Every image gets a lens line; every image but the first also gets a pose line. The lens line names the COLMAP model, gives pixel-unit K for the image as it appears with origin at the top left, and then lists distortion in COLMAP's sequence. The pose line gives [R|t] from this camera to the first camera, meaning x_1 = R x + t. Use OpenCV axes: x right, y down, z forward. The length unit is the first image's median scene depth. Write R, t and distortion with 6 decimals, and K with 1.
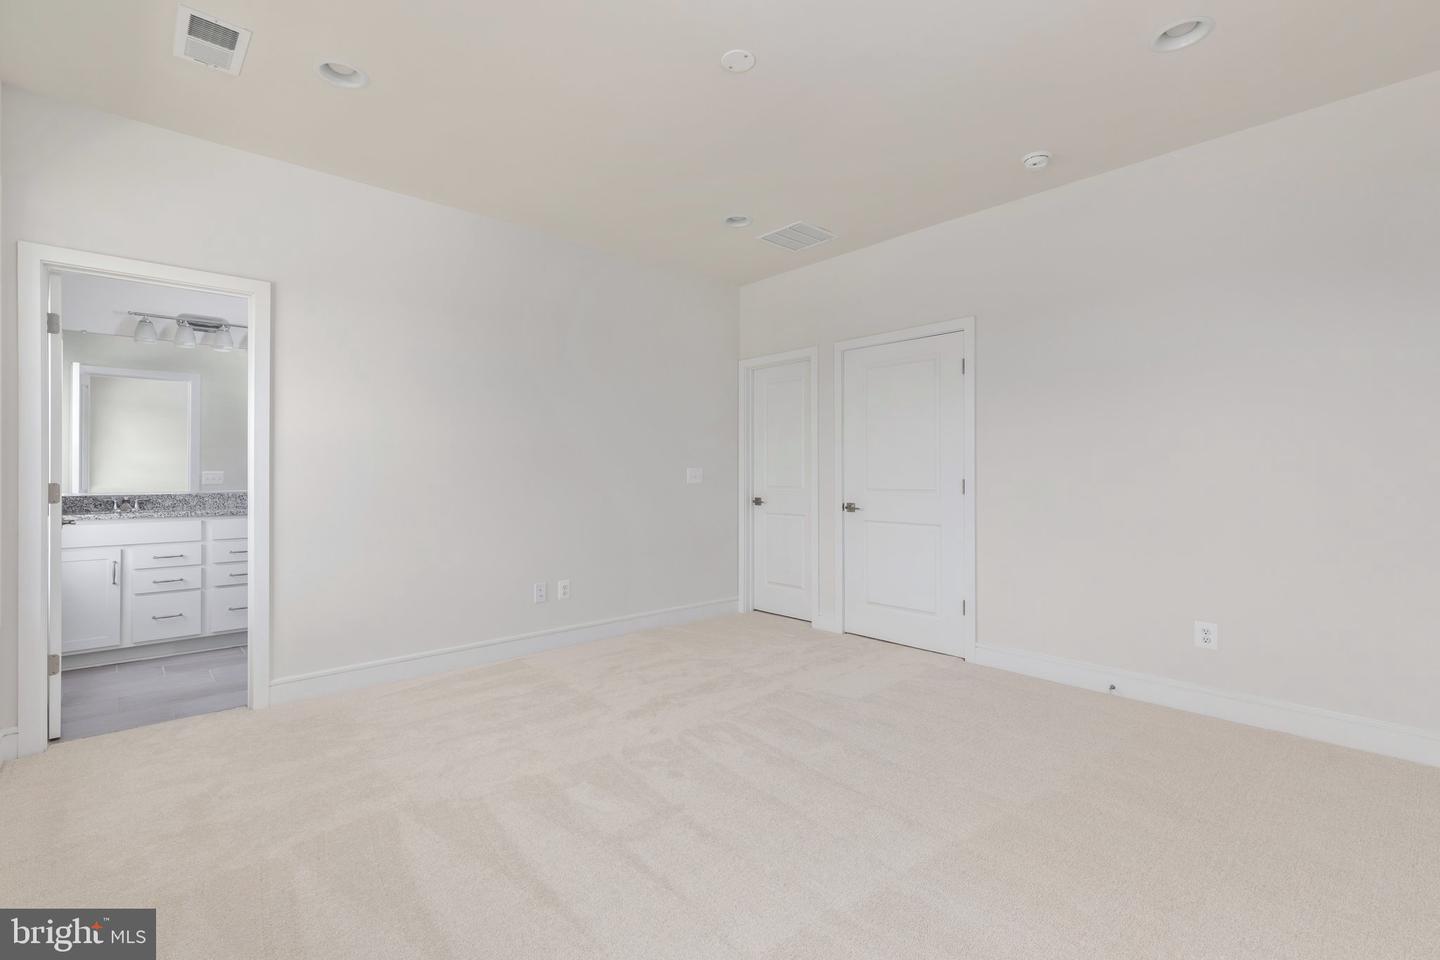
lens RADIAL K [[648.3, 0, 717.1], [0, 648.3, 475.7], [0, 0, 1]] dist [0.004911, 0.000161]
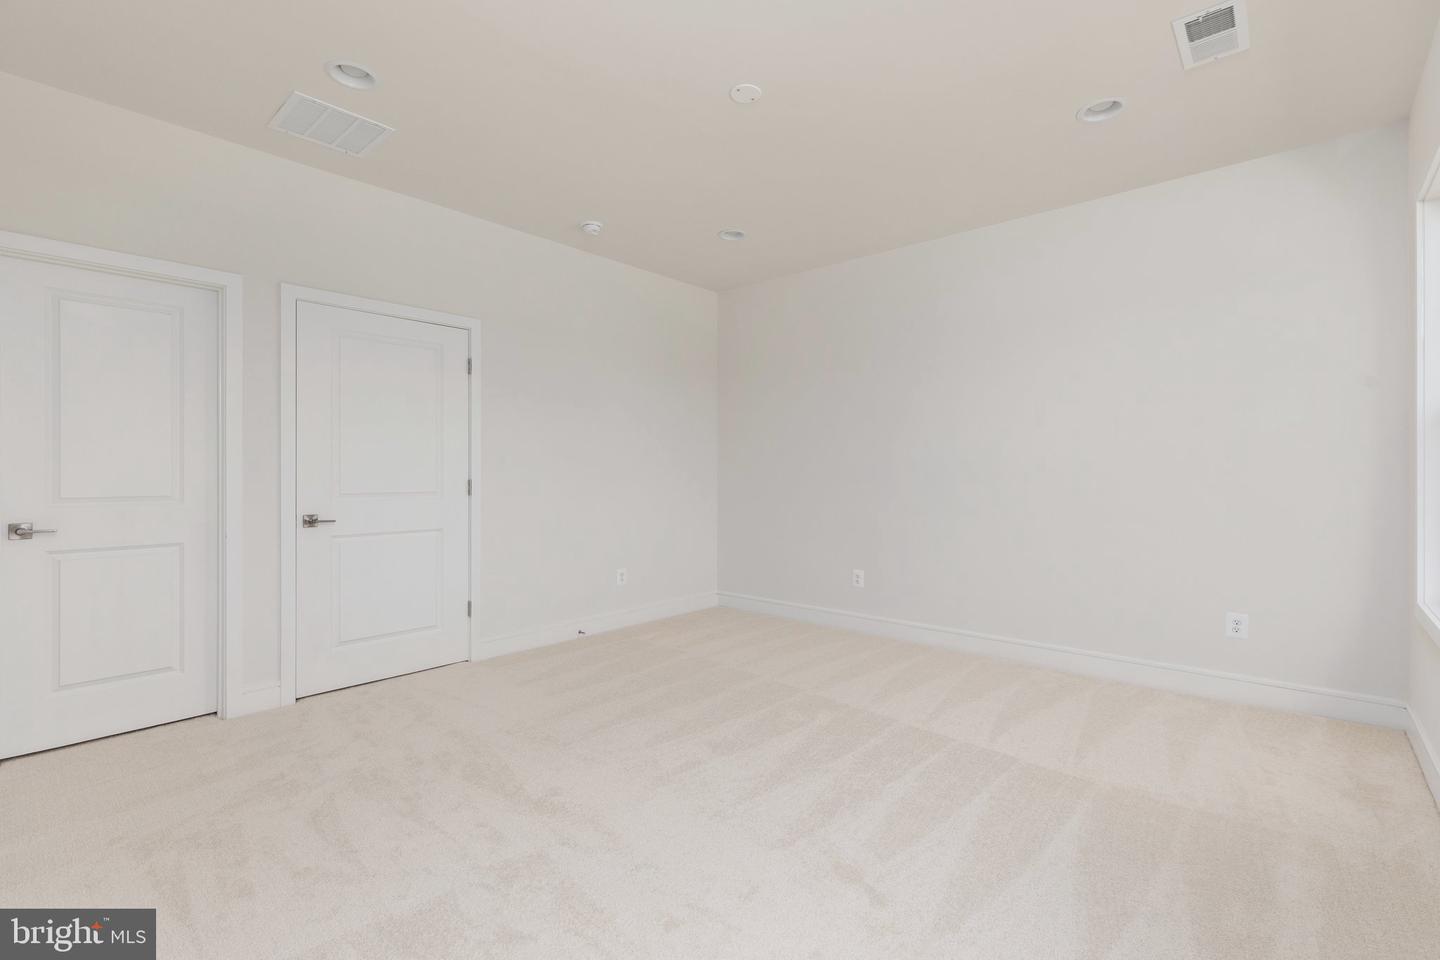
lens RADIAL K [[648.3, 0, 717.1], [0, 648.3, 475.8], [0, 0, 1]] dist [0.004911, 0.000161]
pose [[-0.094939, -0.003803, 0.995476, -0.599230], [0.003290, 0.999986, 0.004134, -0.003125], [-0.995478, 0.003668, -0.094925, 0.665229]]
